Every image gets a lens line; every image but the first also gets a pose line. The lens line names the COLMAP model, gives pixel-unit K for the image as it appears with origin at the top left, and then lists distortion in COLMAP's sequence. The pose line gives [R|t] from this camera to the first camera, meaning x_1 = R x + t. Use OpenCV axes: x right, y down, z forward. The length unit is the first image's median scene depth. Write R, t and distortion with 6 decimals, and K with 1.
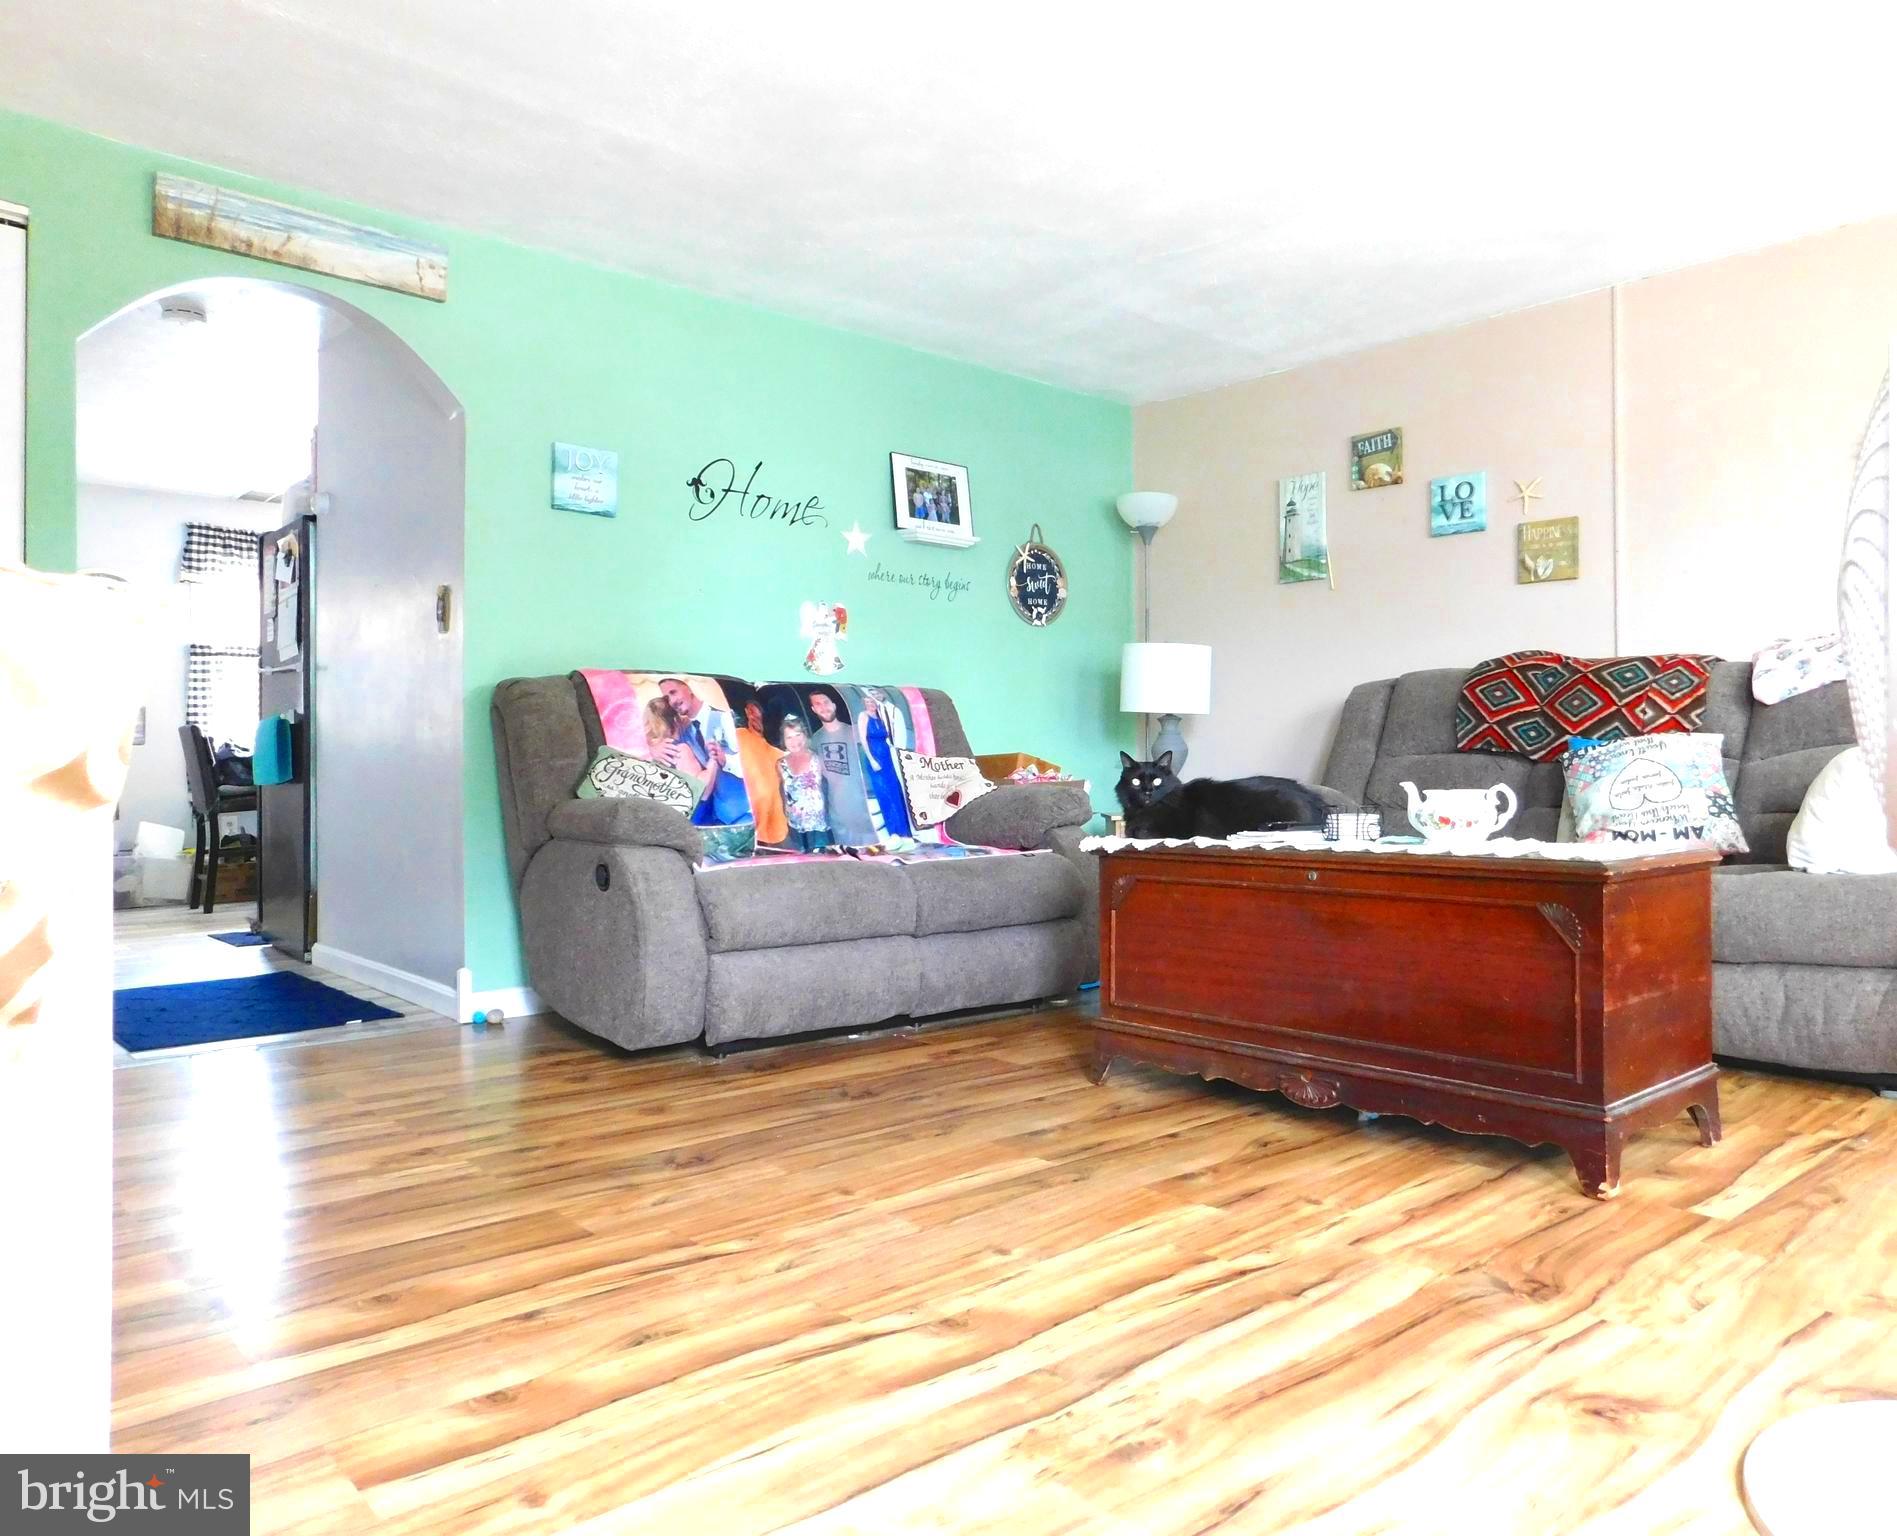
lens RADIAL K [[1260.9, 0, 948.5], [0, 1260.9, 768.0], [0, 0, 1]] dist [-0.067609, 0.055924]
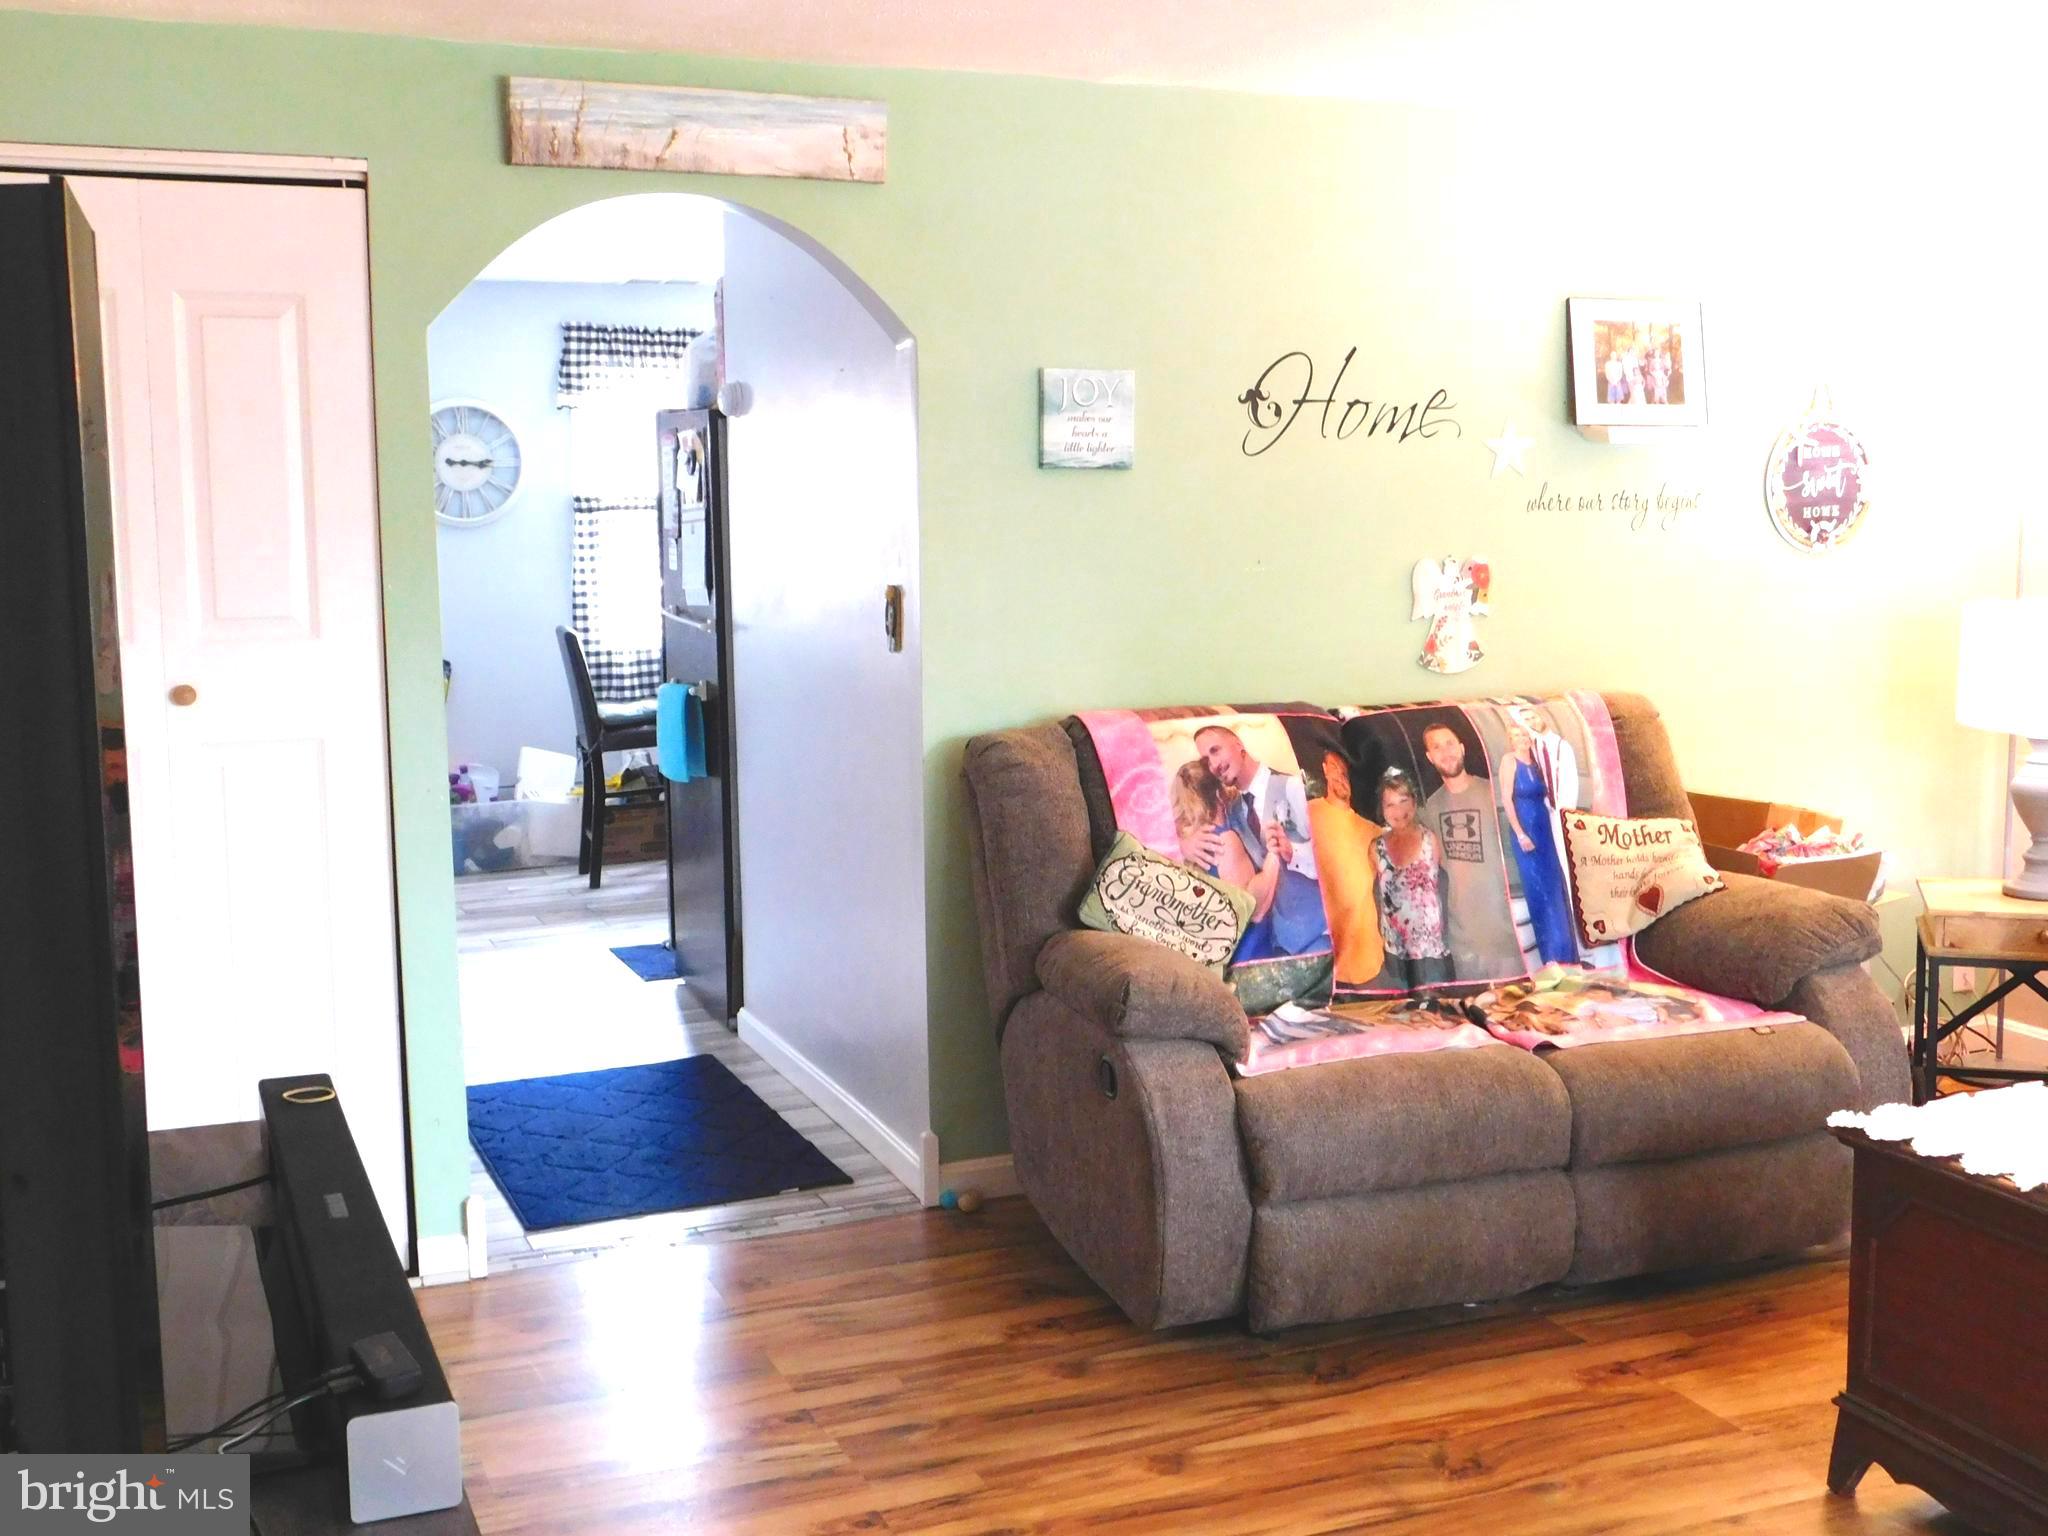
lens RADIAL K [[1994.1, 0, 1024.0], [0, 1994.1, 768.0], [0, 0, 1]] dist [-0.002754, -0.008688]
pose [[0.945744, 0.028901, -0.323623, 0.029655], [0.009914, 0.993005, 0.117653, -0.168014], [0.324760, -0.114479, 0.938843, -0.040357]]
